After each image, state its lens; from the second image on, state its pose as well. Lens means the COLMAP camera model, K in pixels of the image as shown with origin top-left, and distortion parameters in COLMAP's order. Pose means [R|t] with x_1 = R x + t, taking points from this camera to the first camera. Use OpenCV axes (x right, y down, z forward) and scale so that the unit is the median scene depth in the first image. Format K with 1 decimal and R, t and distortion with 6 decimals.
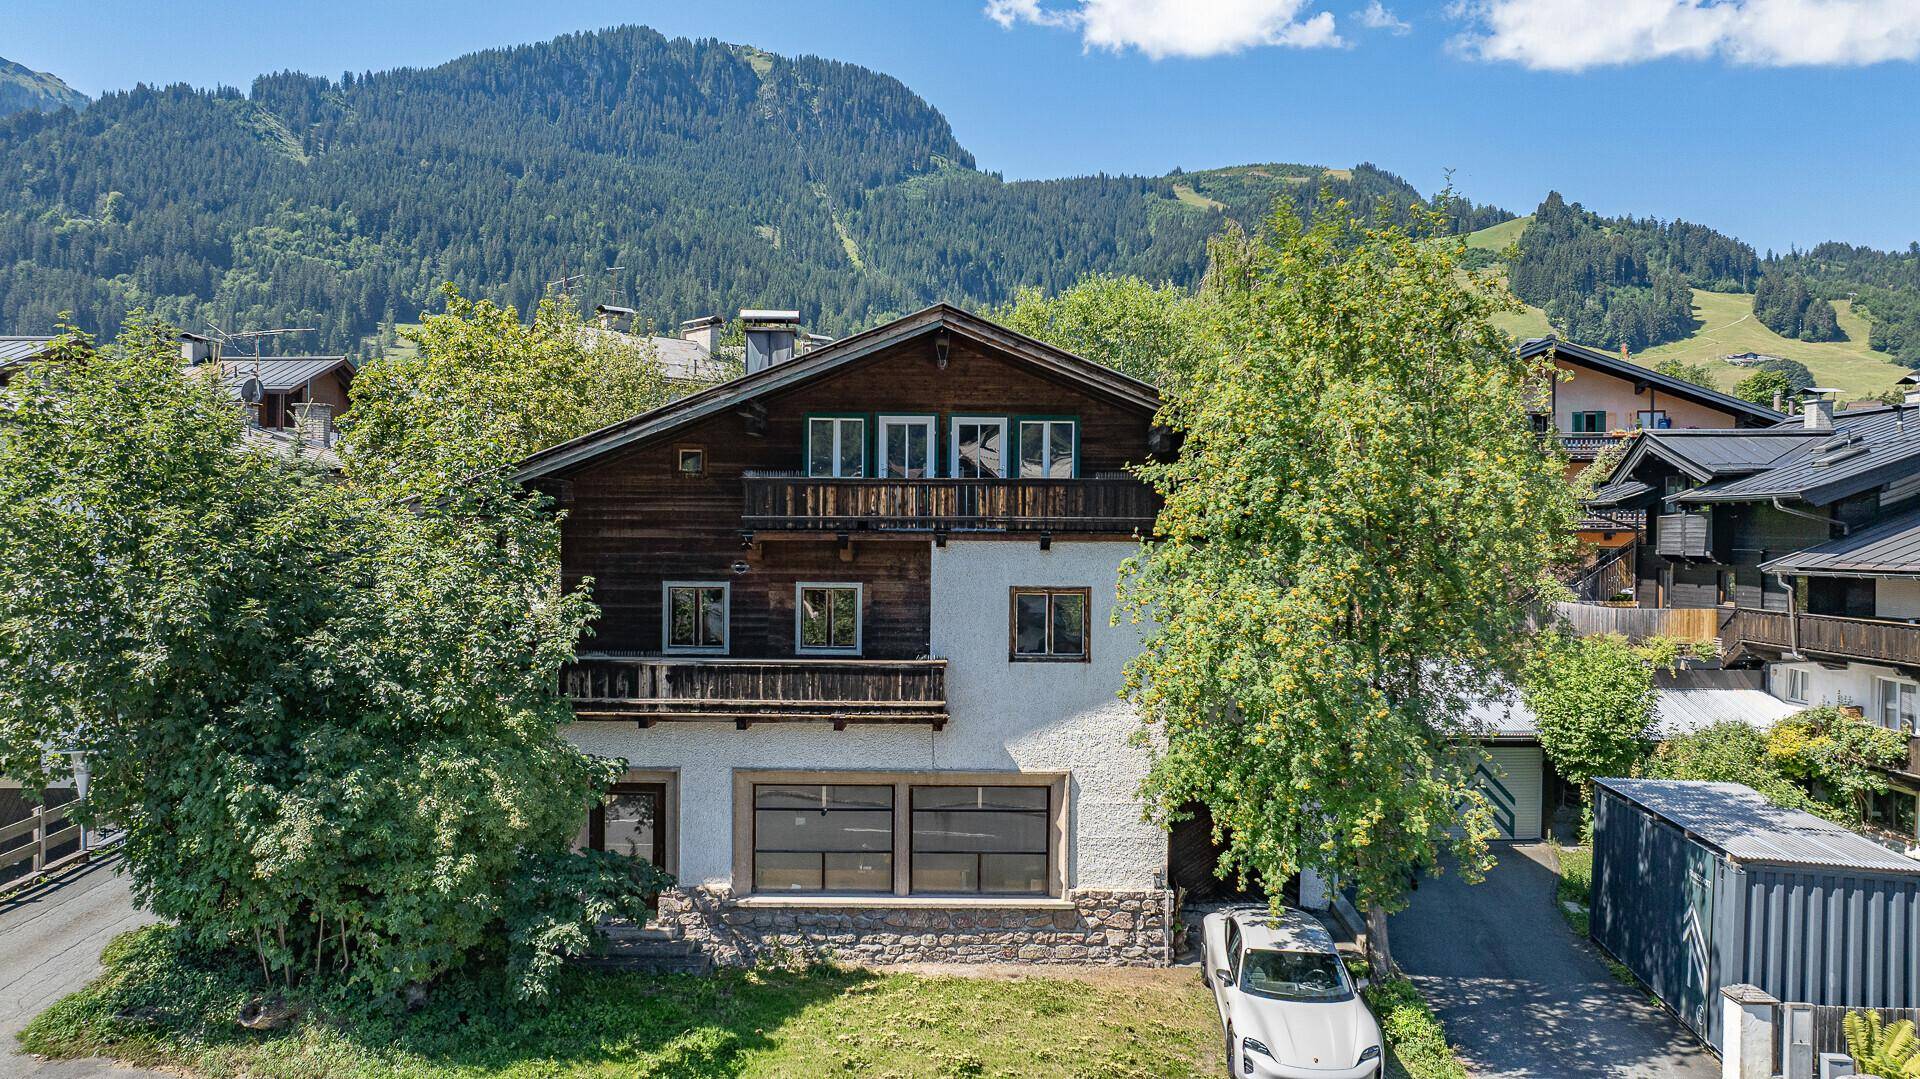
lens RADIAL K [[1345.4, 0, 971.0], [0, 1345.4, 531.1], [0, 0, 1]] dist [-0.038402, 0.043700]
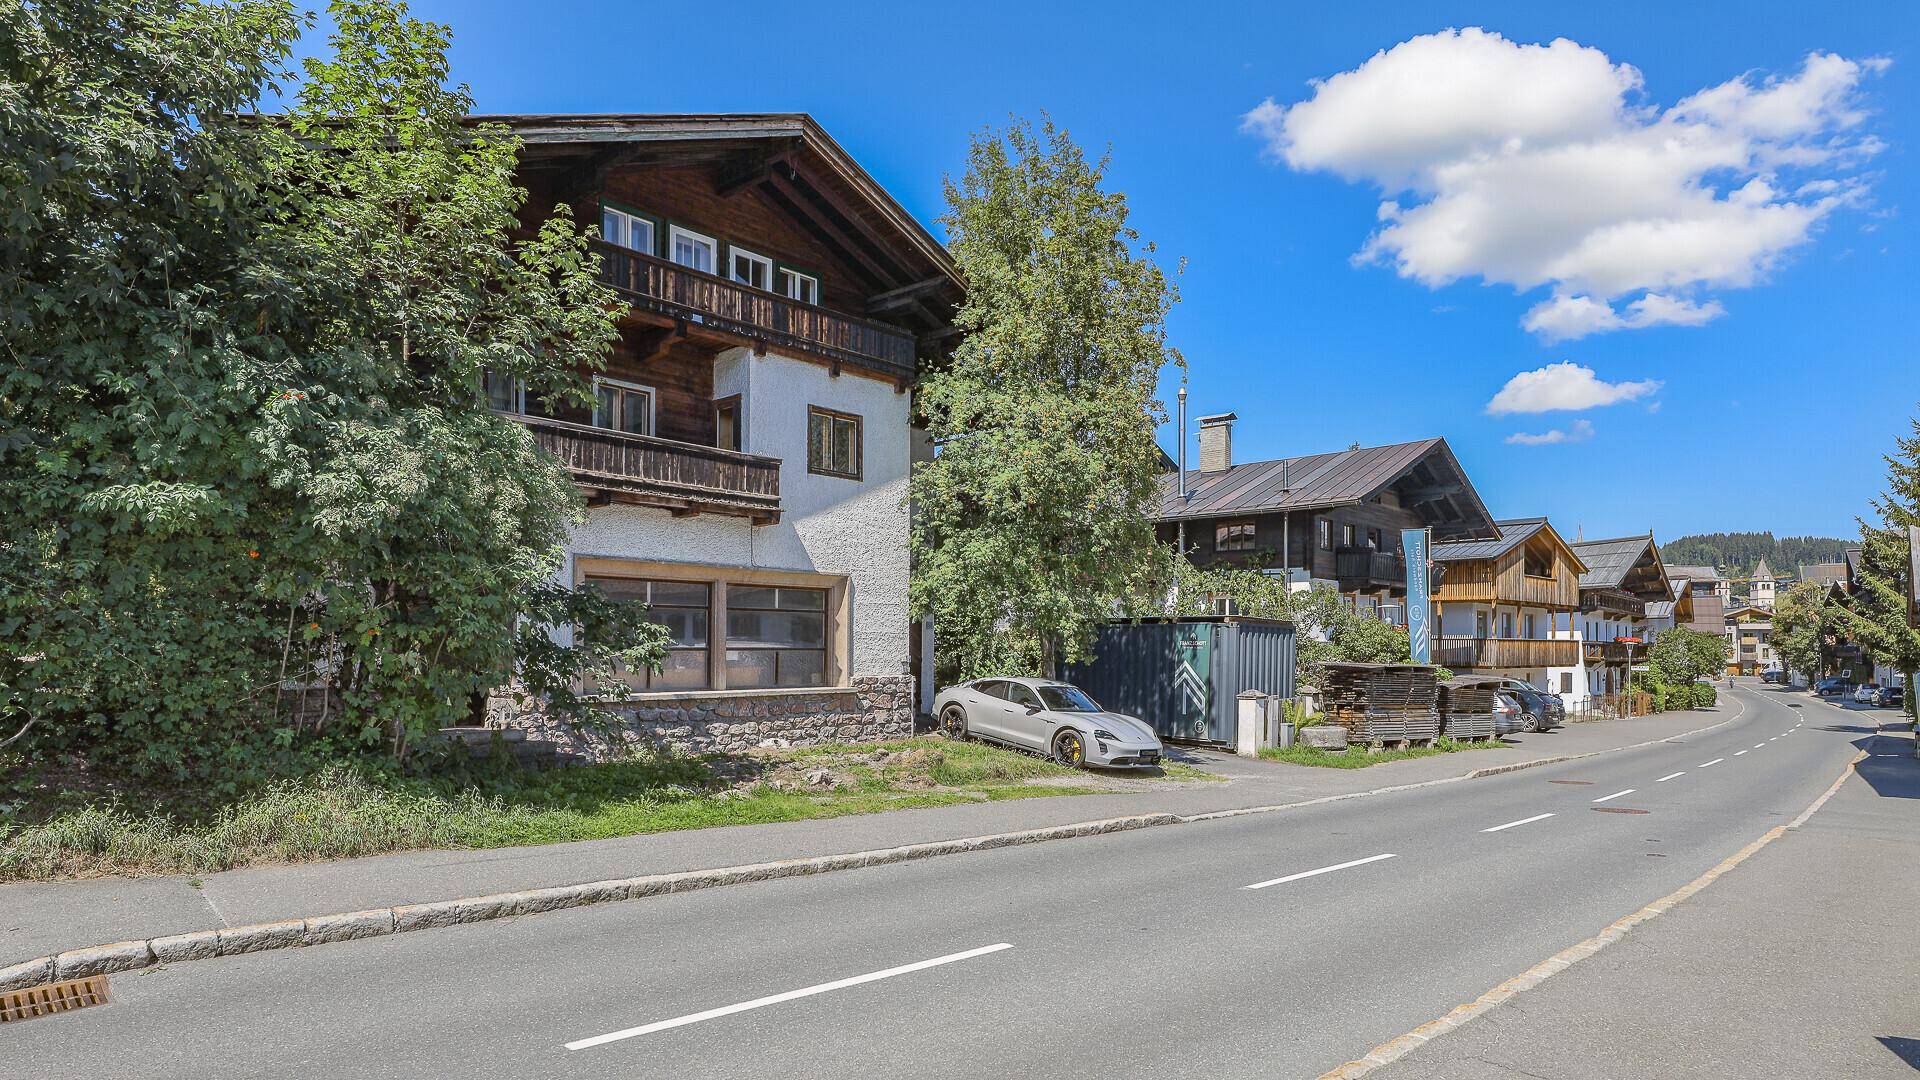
lens RADIAL K [[1062.9, 0, 956.8], [0, 1062.9, 634.8], [0, 0, 1]] dist [0.015214, -0.000786]
pose [[0.679255, 0.000982, 0.733901, -0.532353], [-0.000948, 0.999999, -0.000460, 0.232379], [-0.733901, -0.000383, 0.679256, 0.318185]]
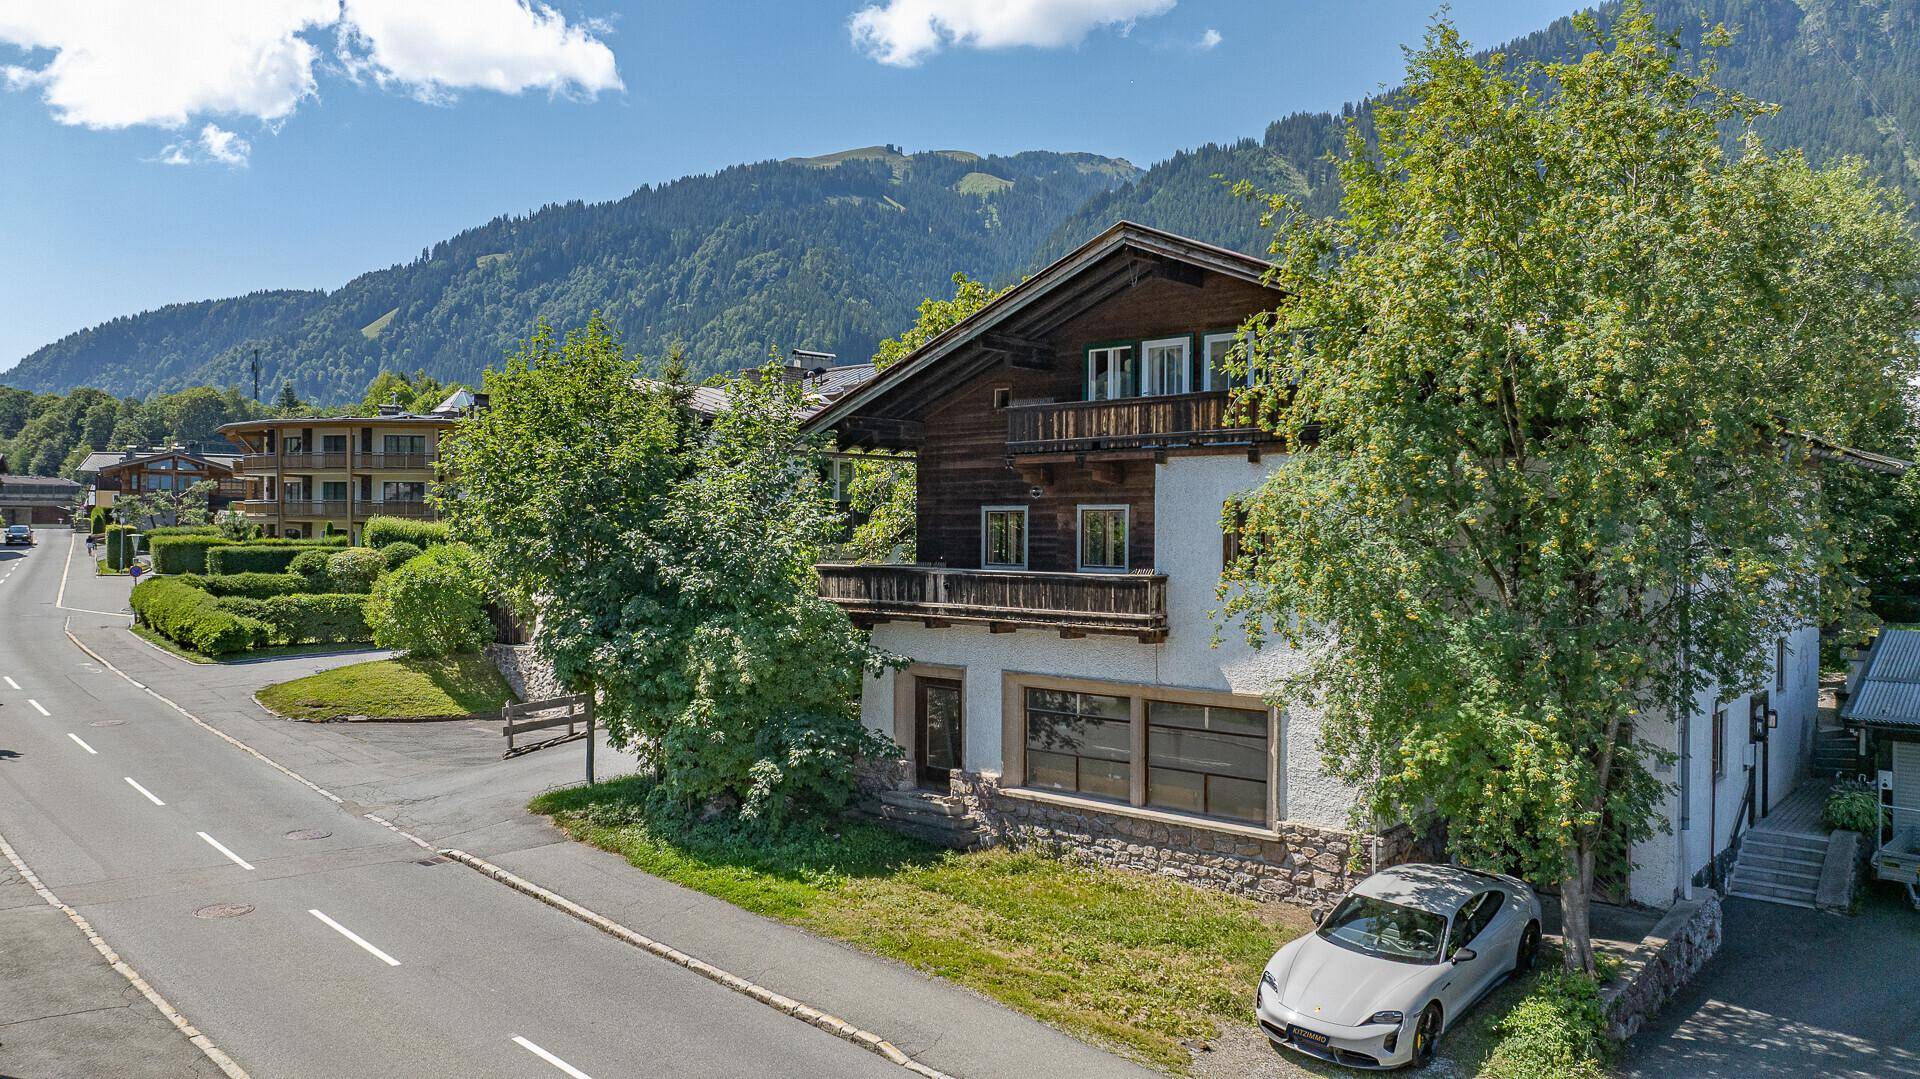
lens RADIAL K [[1345.4, 0, 963.7], [0, 1345.4, 532.9], [0, 0, 1]] dist [-0.038402, 0.043700]
pose [[0.752121, -0.004325, -0.659011, 0.531767], [0.002586, 0.999990, -0.003611, 0.067129], [0.659020, 0.001012, 0.752125, 0.144132]]
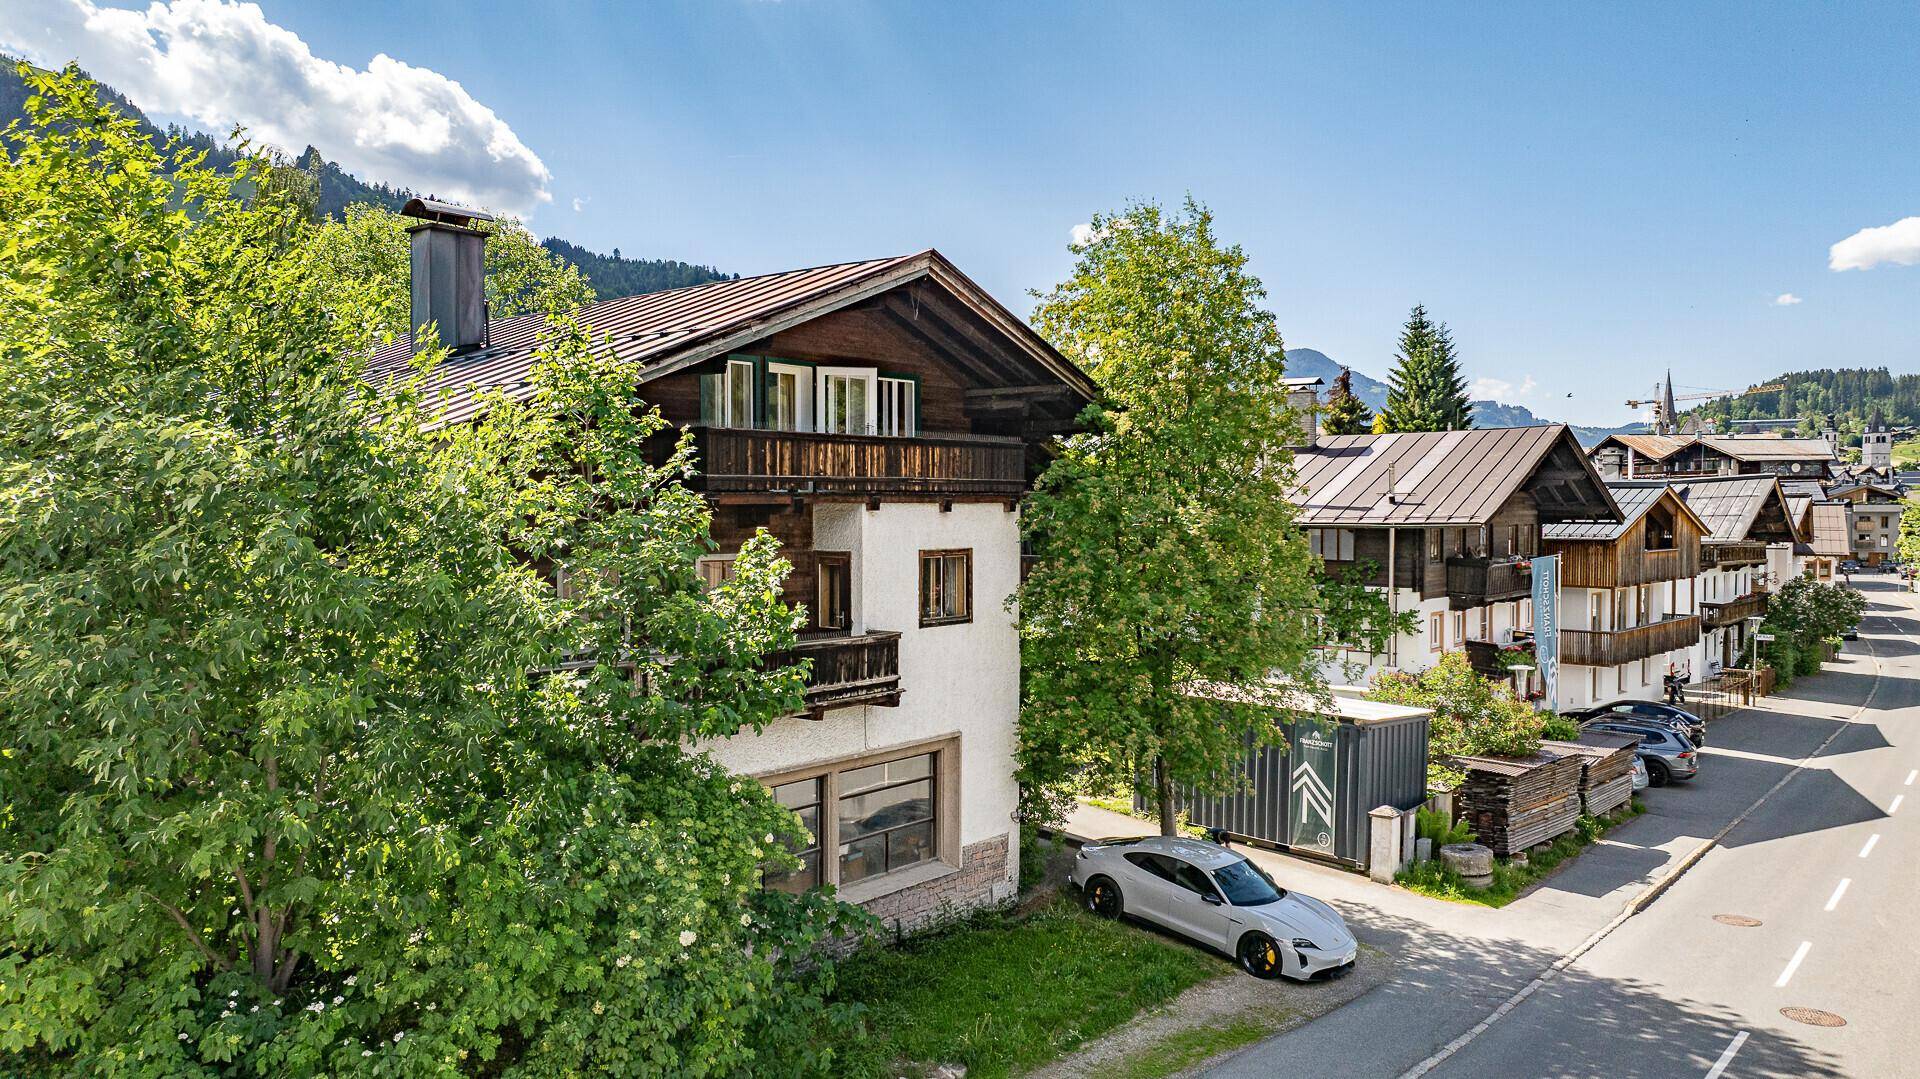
lens RADIAL K [[1345.4, 0, 965.0], [0, 1345.4, 538.2], [0, 0, 1]] dist [-0.038402, 0.043700]
pose [[0.643960, -0.028066, 0.764544, -0.690505], [0.003462, 0.999424, 0.033772, 0.000171], [-0.765051, -0.019101, 0.643686, 0.356438]]
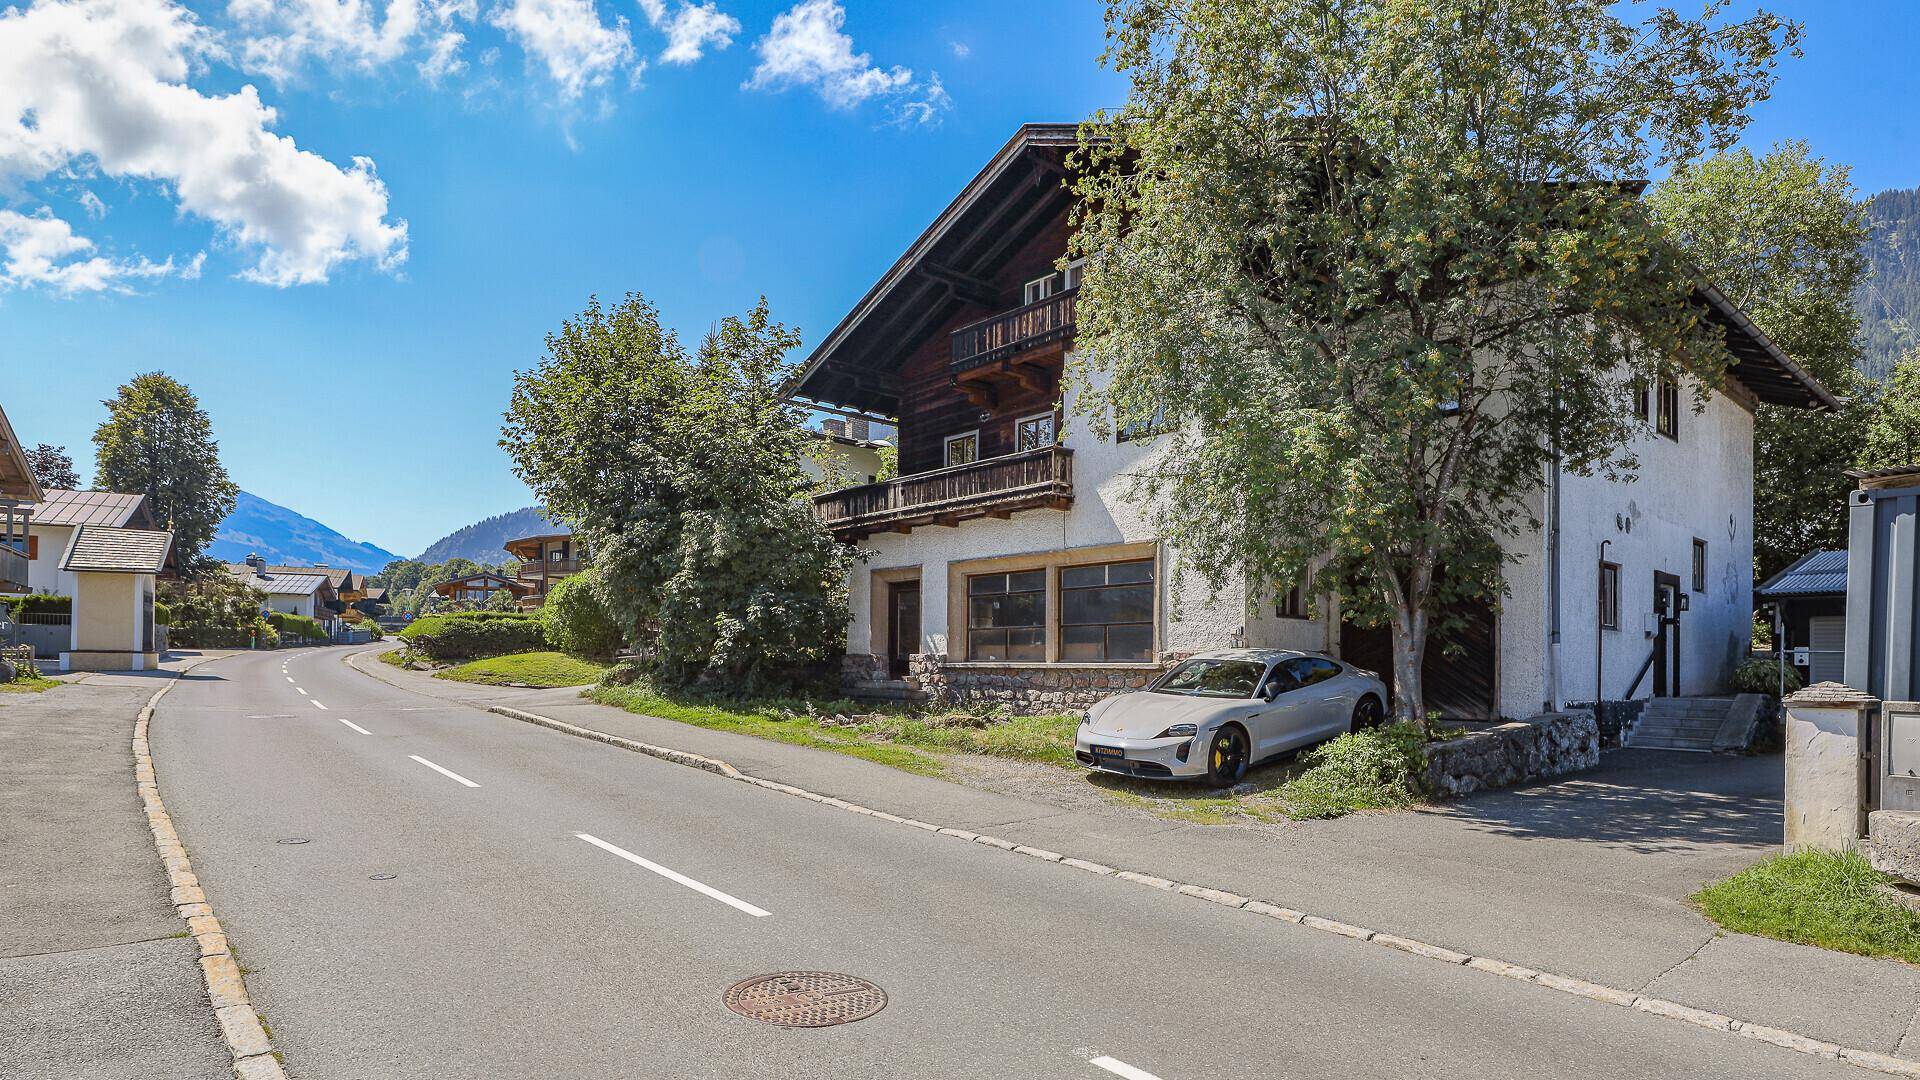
lens RADIAL K [[1019.3, 0, 957.6], [0, 1019.3, 657.6], [0, 0, 1]] dist [0.019351, -0.007939]
pose [[0.654988, -0.012484, -0.755536, 0.566566], [-0.001849, 0.999834, -0.018123, 0.286938], [0.755637, 0.013268, 0.654857, 0.368766]]
